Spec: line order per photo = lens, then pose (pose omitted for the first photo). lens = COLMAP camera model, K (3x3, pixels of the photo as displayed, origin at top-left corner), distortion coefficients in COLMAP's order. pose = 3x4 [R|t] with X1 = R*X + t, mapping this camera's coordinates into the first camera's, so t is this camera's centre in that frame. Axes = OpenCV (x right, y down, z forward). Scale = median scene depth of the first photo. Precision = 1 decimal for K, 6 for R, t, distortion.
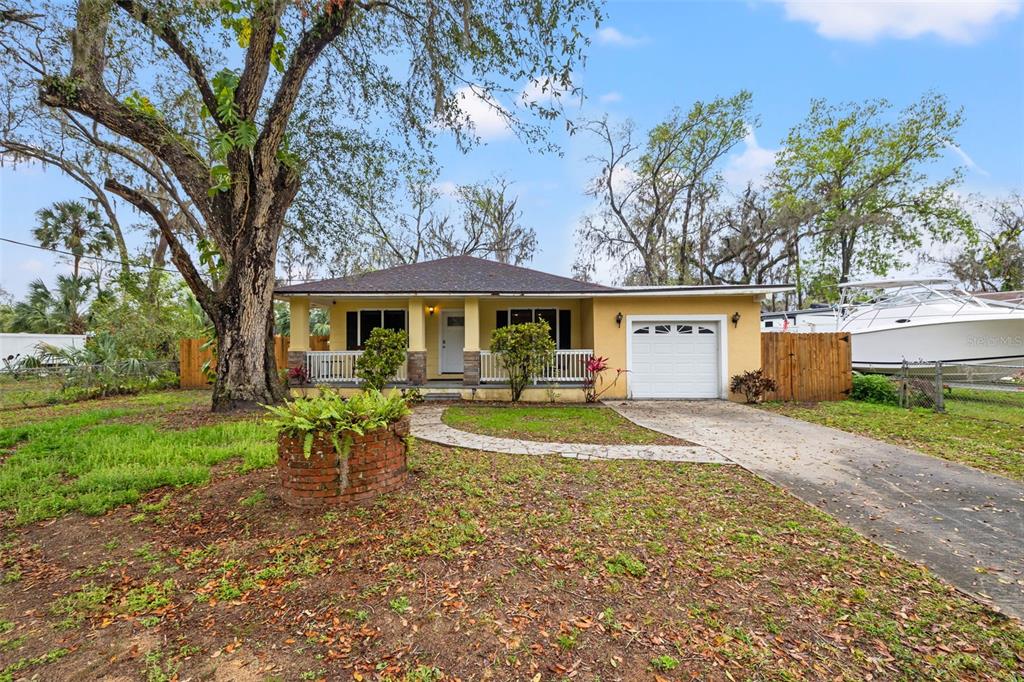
lens RADIAL K [[398.7, 0, 498.4], [0, 398.7, 340.1], [0, 0, 1]] dist [-0.003863, 0.000050]
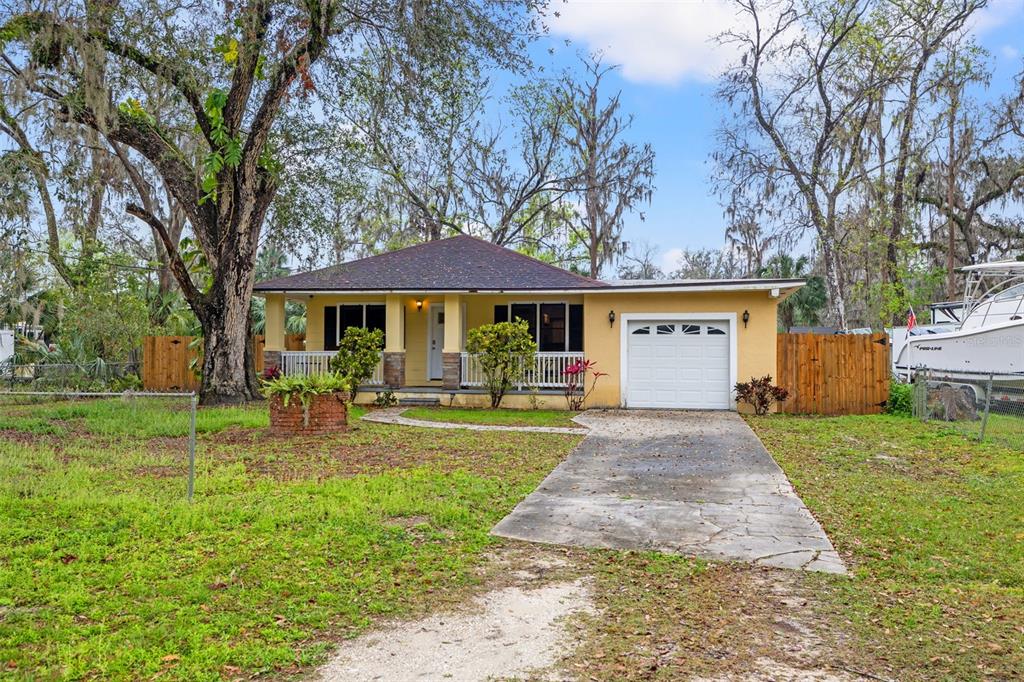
lens RADIAL K [[821.4, 0, 495.6], [0, 821.4, 328.6], [0, 0, 1]] dist [-0.004825, 0.003491]
pose [[0.983159, 0.003606, -0.182714, 0.378015], [-0.006191, 0.999889, -0.013577, -0.001884], [0.182645, 0.014480, 0.983072, -0.834364]]
